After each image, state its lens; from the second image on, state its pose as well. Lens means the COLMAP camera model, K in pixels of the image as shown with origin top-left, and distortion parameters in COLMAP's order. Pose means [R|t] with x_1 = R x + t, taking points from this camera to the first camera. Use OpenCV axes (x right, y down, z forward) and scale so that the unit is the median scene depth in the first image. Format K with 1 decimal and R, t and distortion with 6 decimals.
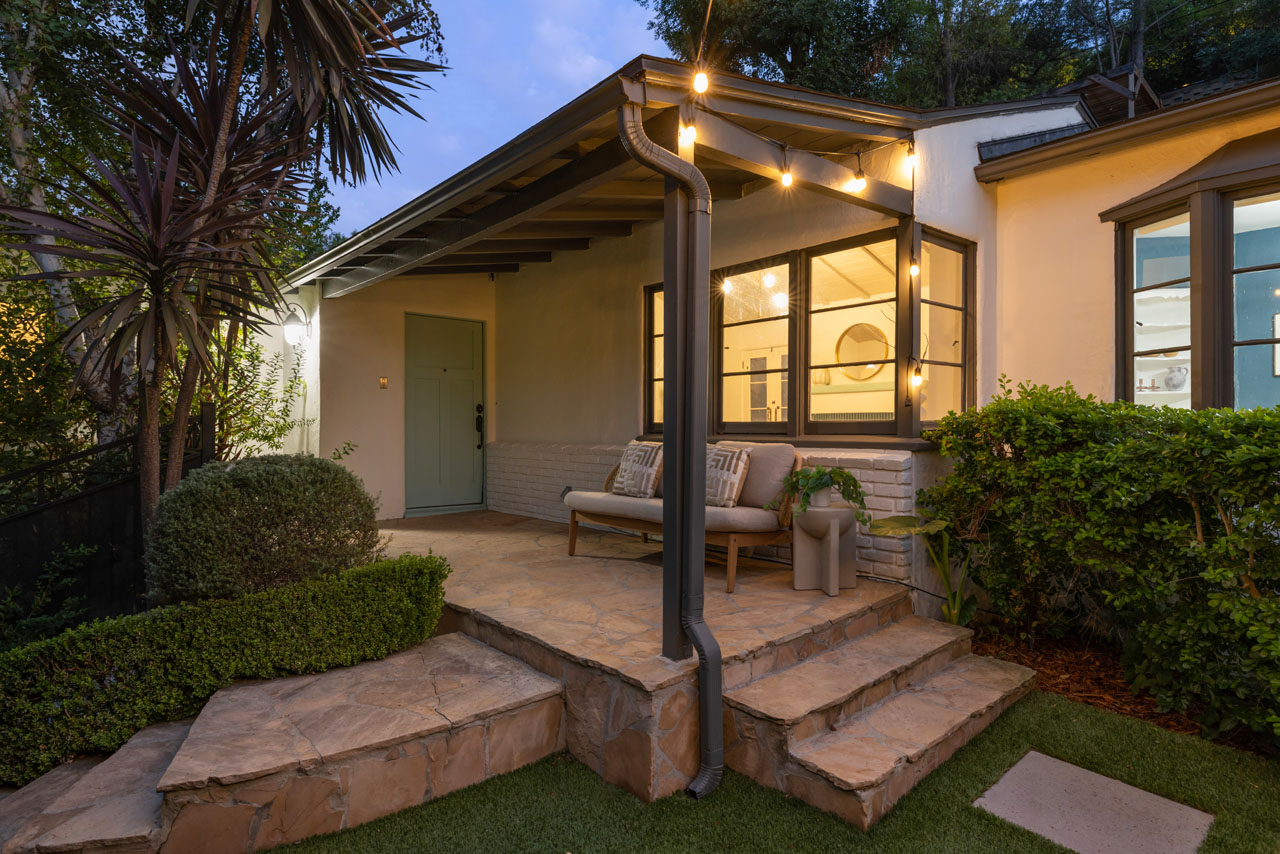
lens RADIAL K [[711.9, 0, 638.9], [0, 711.9, 424.6], [0, 0, 1]] dist [-0.000649, 0.000228]
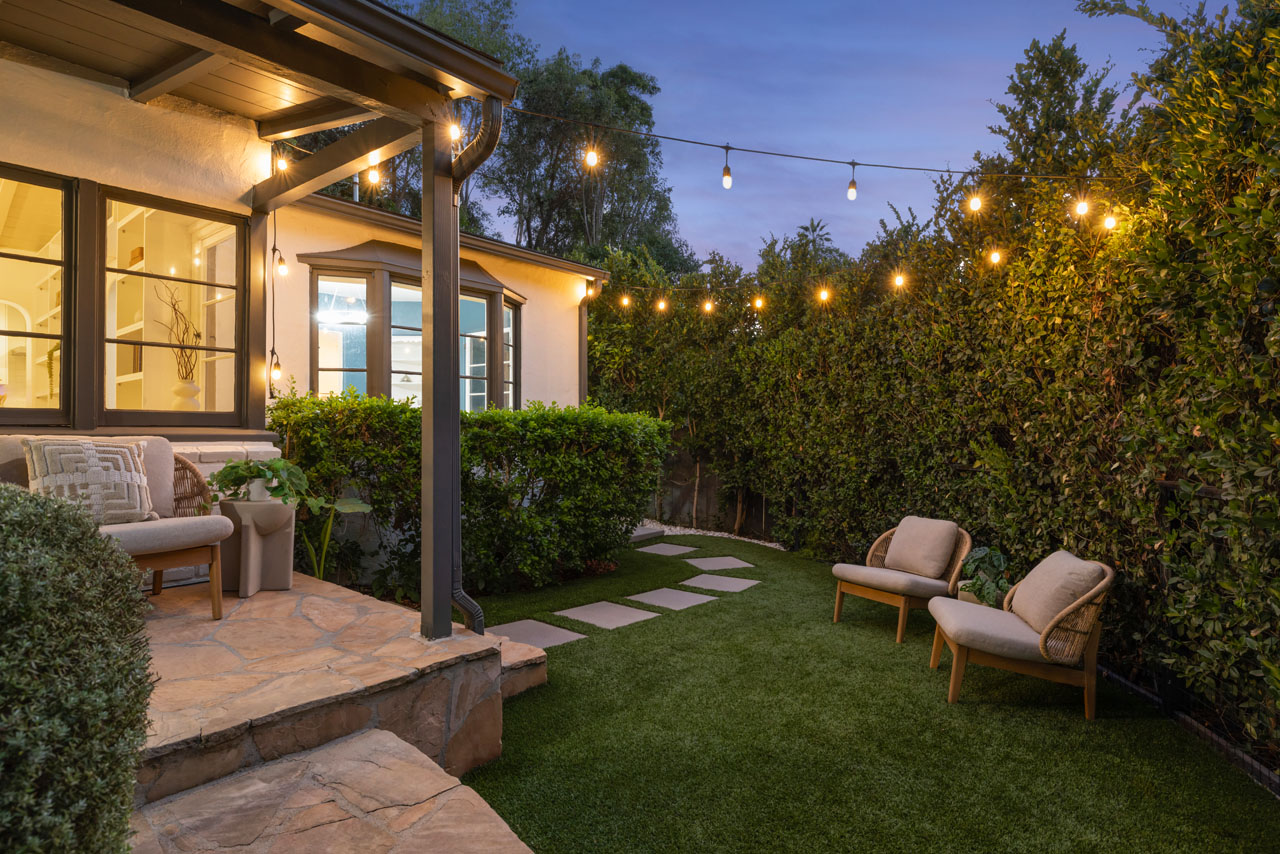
lens RADIAL K [[711.9, 0, 639.0], [0, 711.9, 430.4], [0, 0, 1]] dist [-0.000649, 0.000228]
pose [[-0.191022, 0.010254, 0.981532, -0.836878], [-0.000535, 0.999944, -0.010551, 0.035555], [-0.981586, -0.002540, -0.191006, 0.760748]]
